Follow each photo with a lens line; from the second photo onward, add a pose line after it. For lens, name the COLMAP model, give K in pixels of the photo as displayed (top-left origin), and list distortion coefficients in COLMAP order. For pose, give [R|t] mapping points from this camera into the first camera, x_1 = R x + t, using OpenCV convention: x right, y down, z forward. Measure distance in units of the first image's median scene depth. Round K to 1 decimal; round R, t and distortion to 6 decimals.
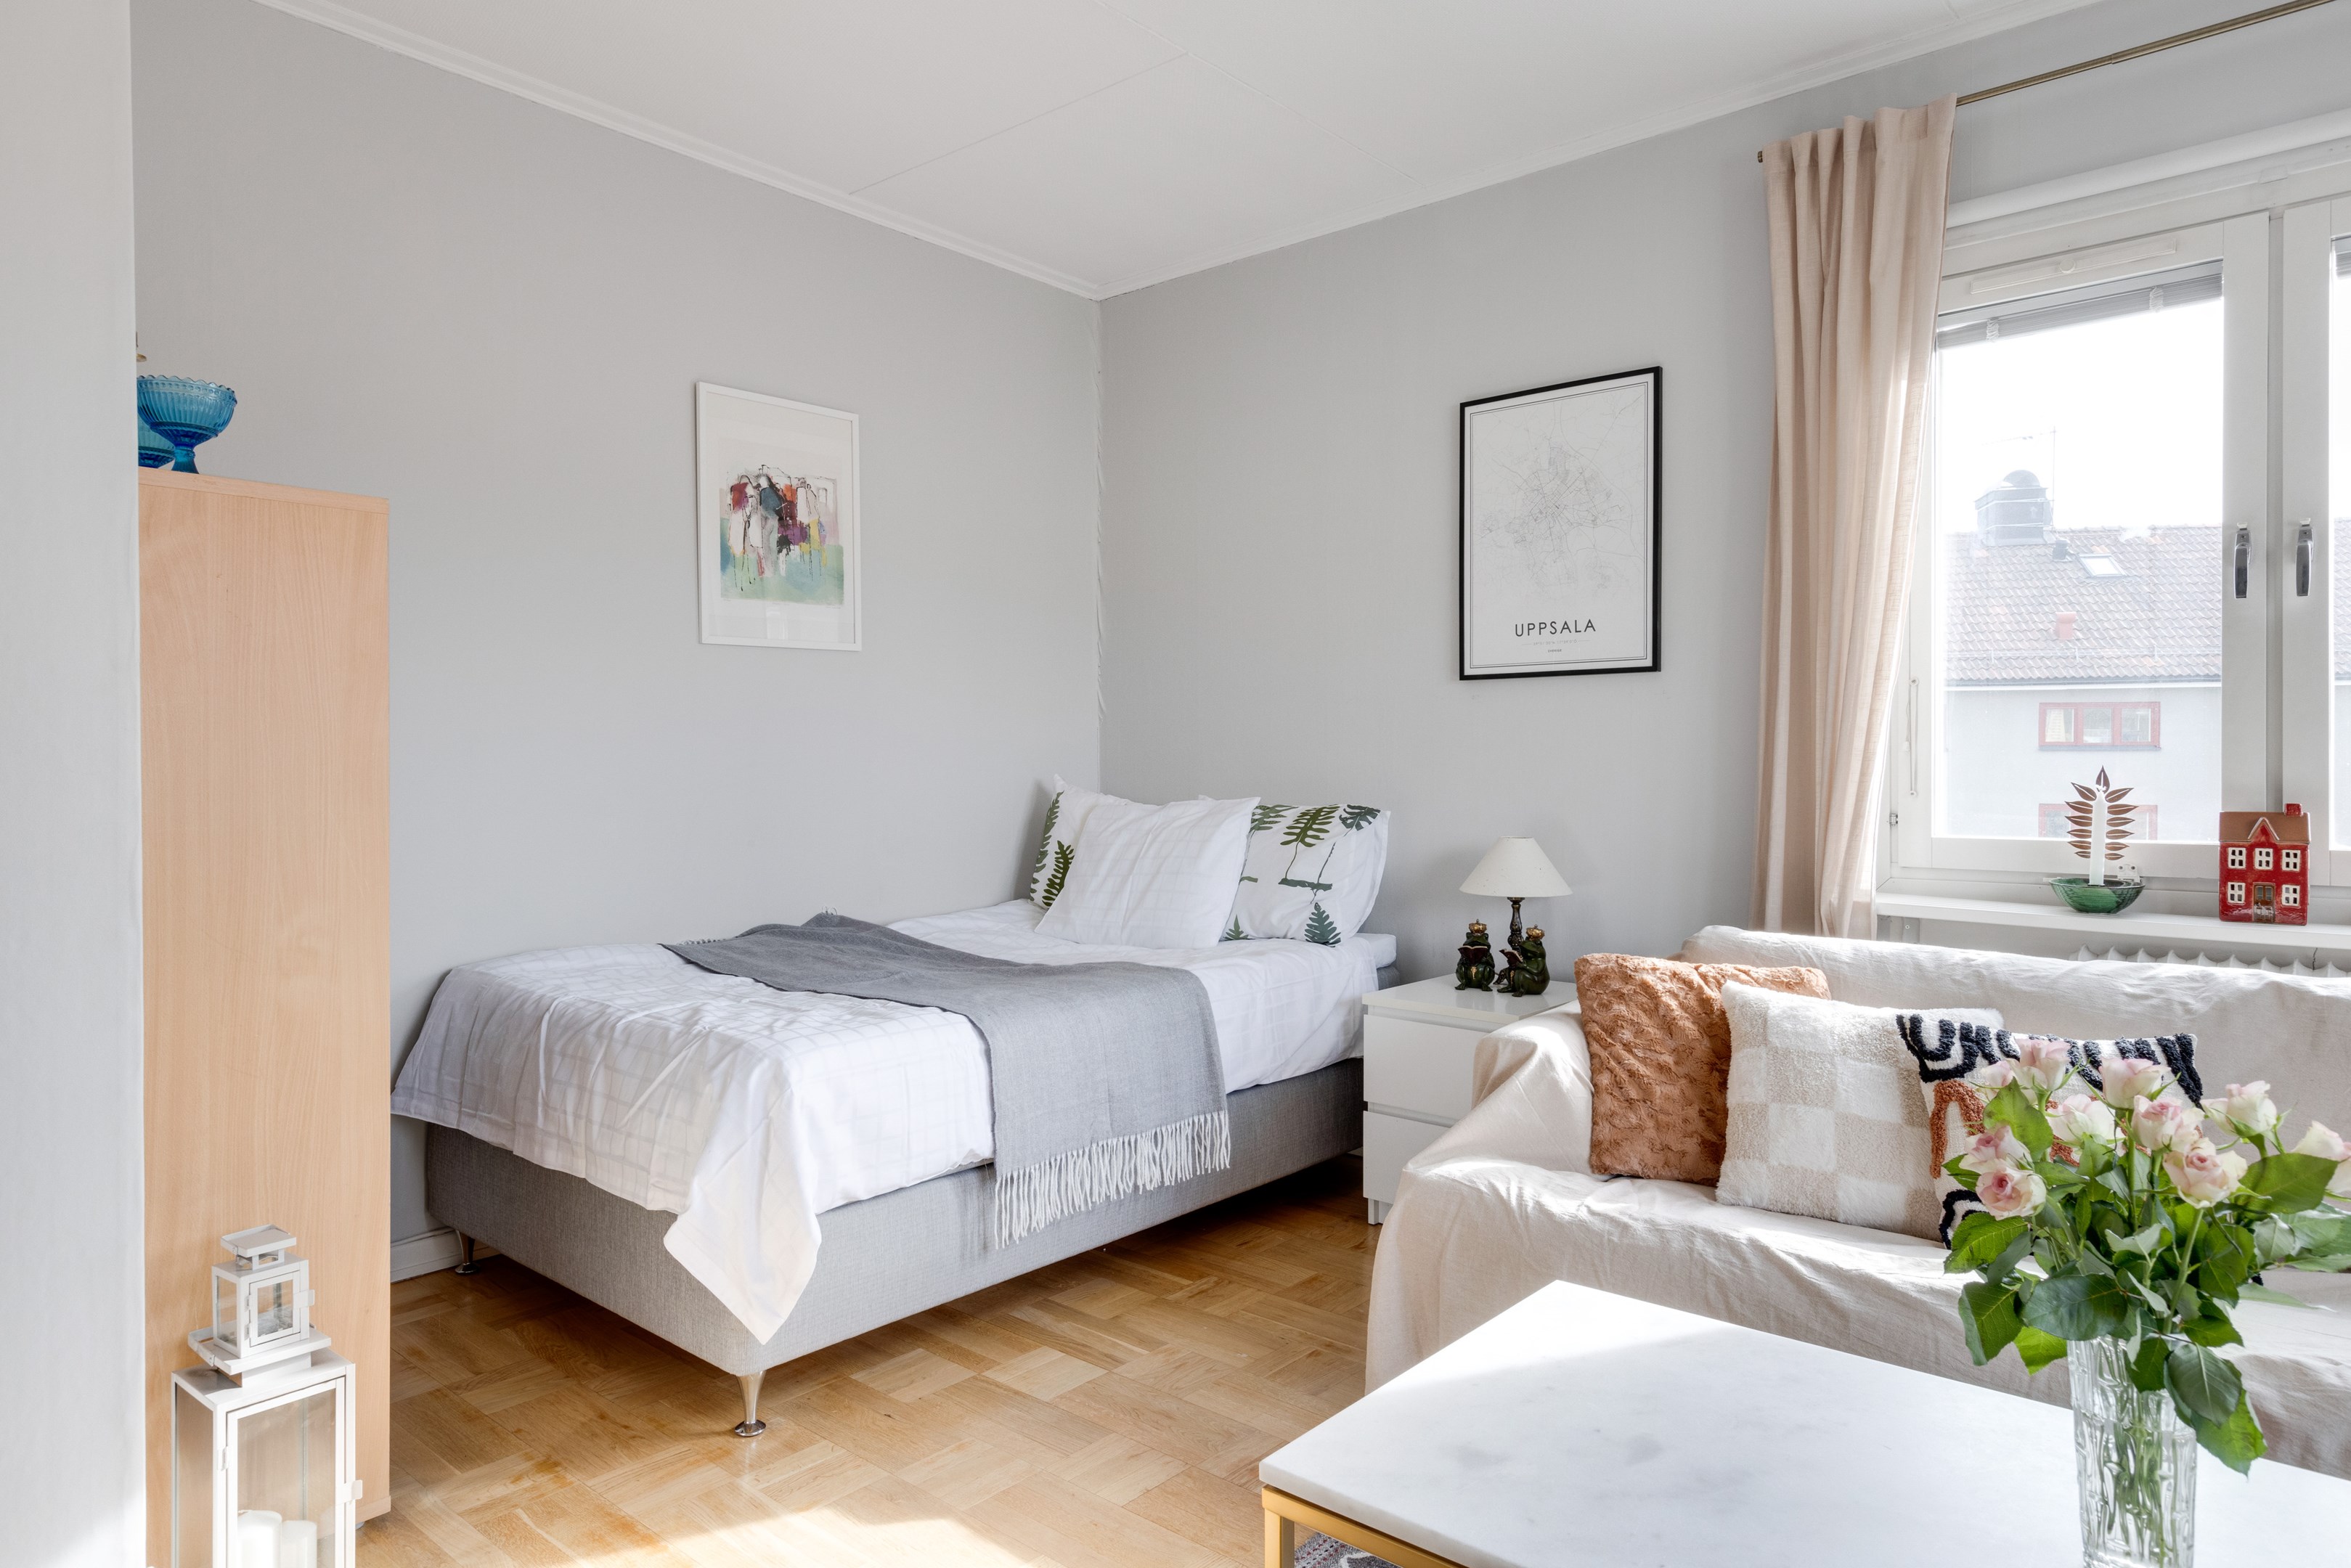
lens RADIAL K [[1386.1, 0, 1023.9], [0, 1386.1, 788.9], [0, 0, 1]] dist [0.016061, -0.004643]
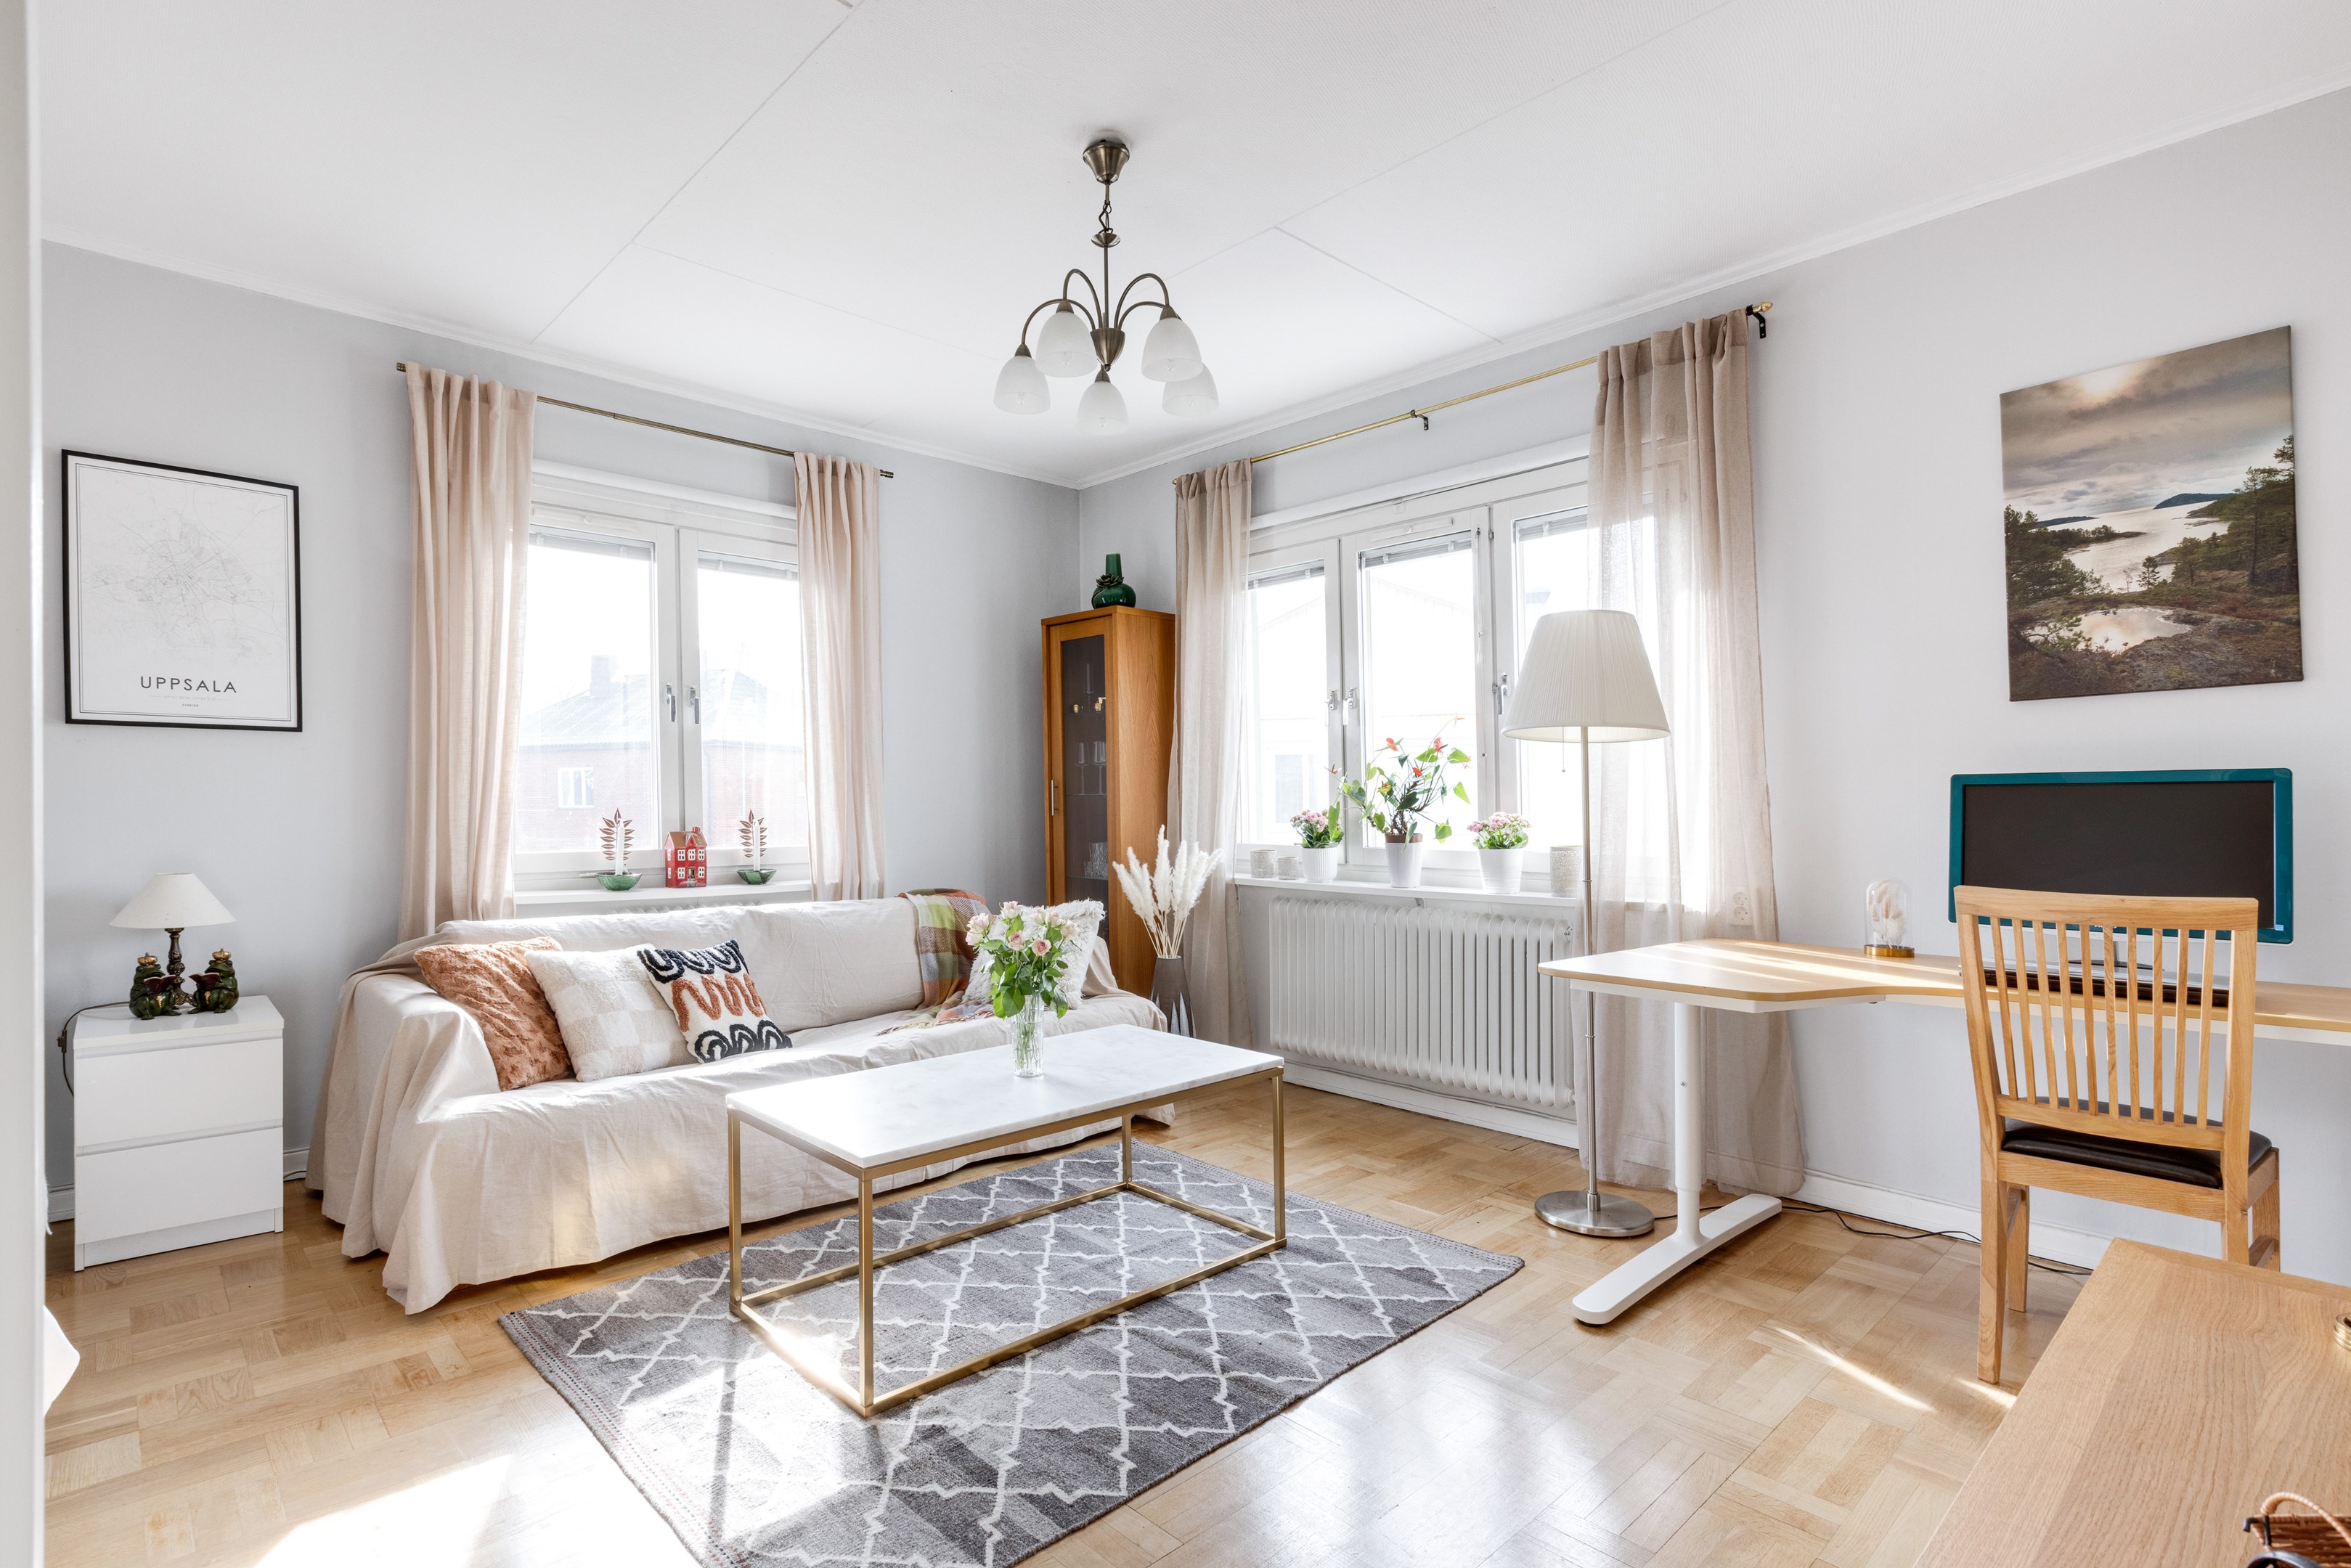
lens RADIAL K [[1133.2, 0, 1190.1], [0, 1133.2, 788.7], [0, 0, 1]] dist [0.004201, 0.000315]
pose [[0.051405, 0.015549, 0.998557, -0.602719], [0.016882, 0.999722, -0.016436, -0.004530], [-0.998535, 0.017703, 0.051128, 0.185829]]
